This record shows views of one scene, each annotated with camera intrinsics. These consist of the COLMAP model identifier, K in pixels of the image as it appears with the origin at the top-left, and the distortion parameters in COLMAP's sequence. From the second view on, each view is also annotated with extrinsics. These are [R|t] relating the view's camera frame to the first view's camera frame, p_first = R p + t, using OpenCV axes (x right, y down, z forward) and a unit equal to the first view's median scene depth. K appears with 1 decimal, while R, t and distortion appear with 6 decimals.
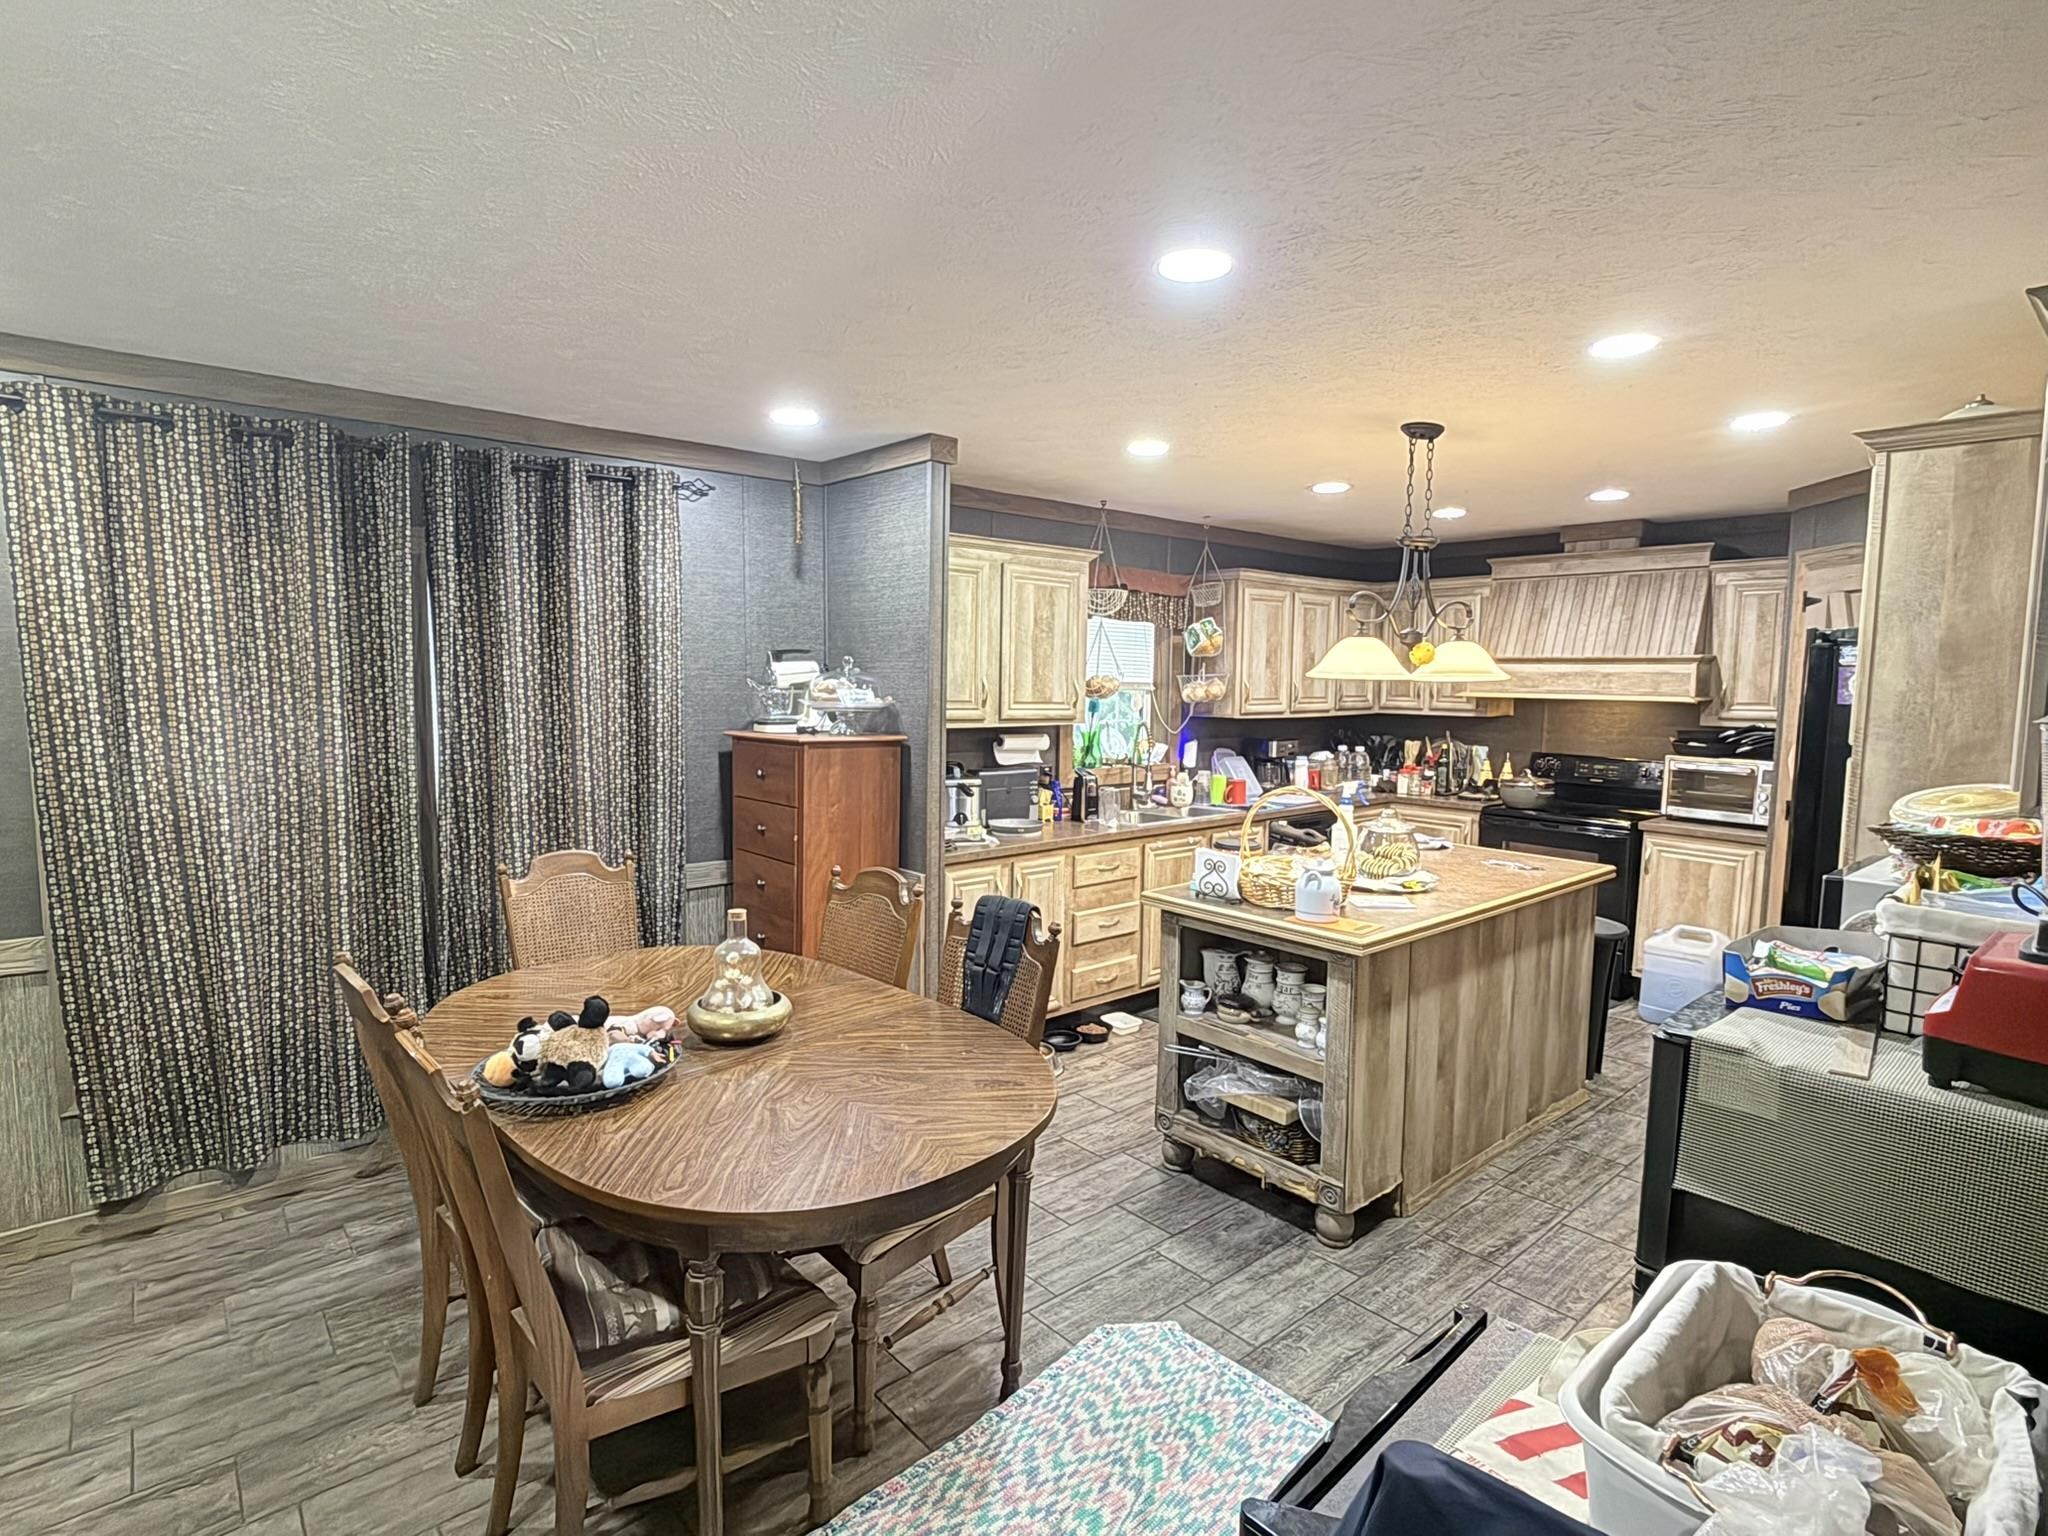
lens RADIAL K [[1027.8, 0, 1027.8], [0, 1027.8, 771.5], [0, 0, 1]] dist [-0.000674, -0.000316]
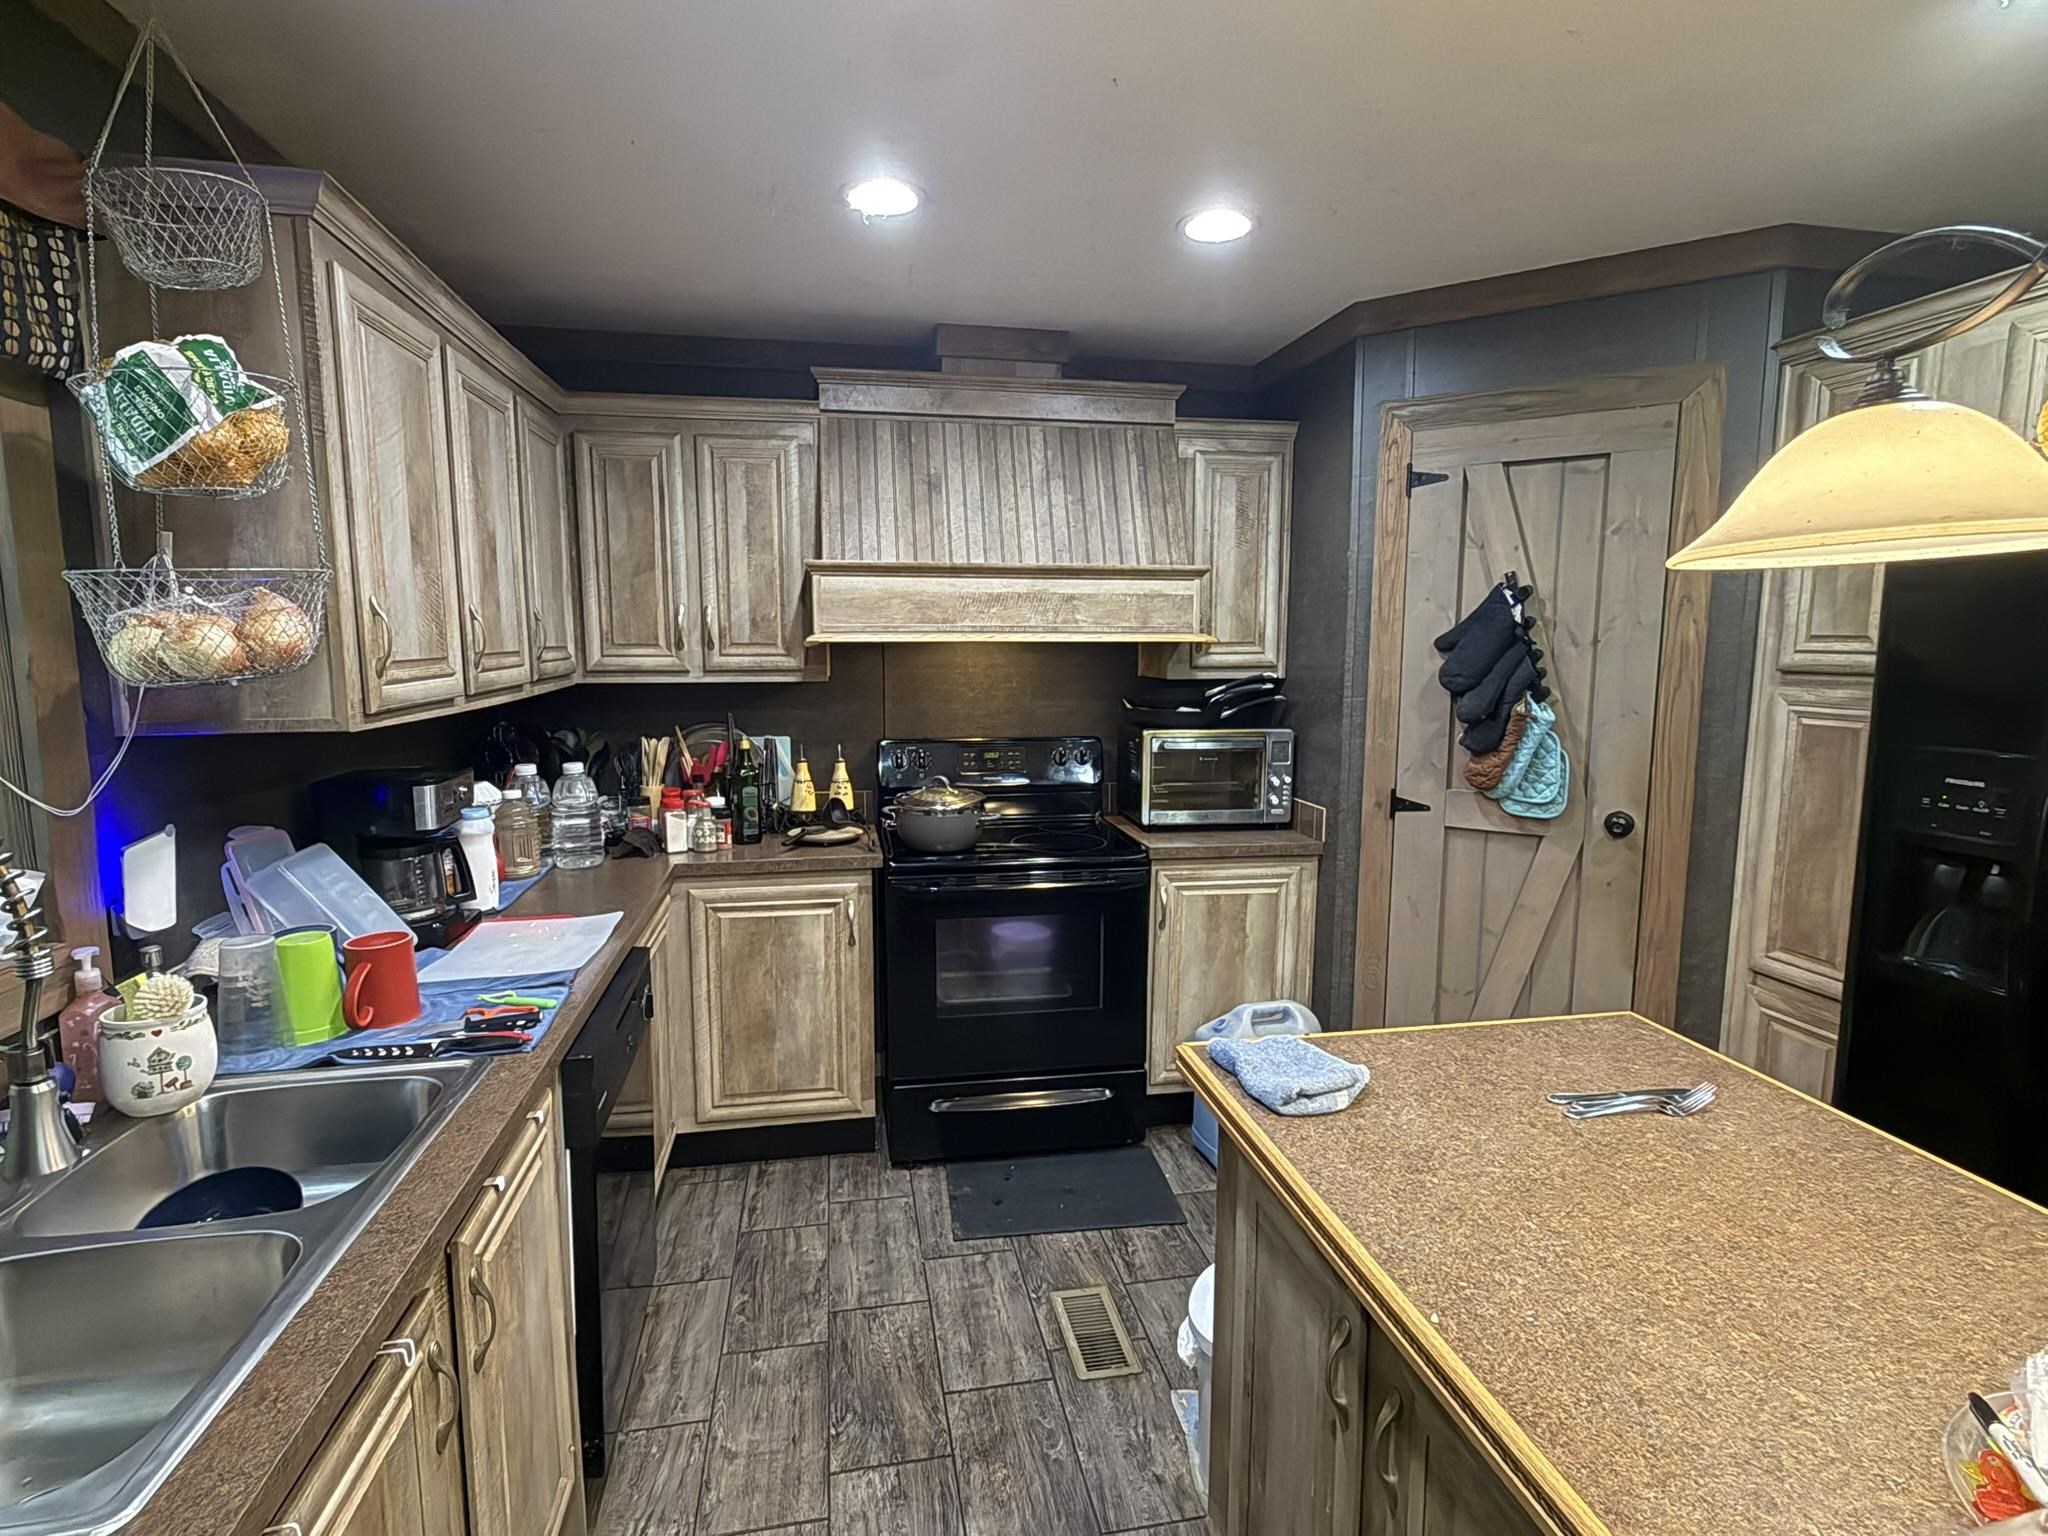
lens RADIAL K [[1027.8, 0, 1023.8], [0, 1027.8, 760.3], [0, 0, 1]] dist [-0.000674, -0.000316]
pose [[0.504715, -0.115572, 0.855515, 0.051715], [0.086171, 0.992794, 0.083280, -0.051720], [-0.858975, 0.031688, 0.511036, 0.698650]]
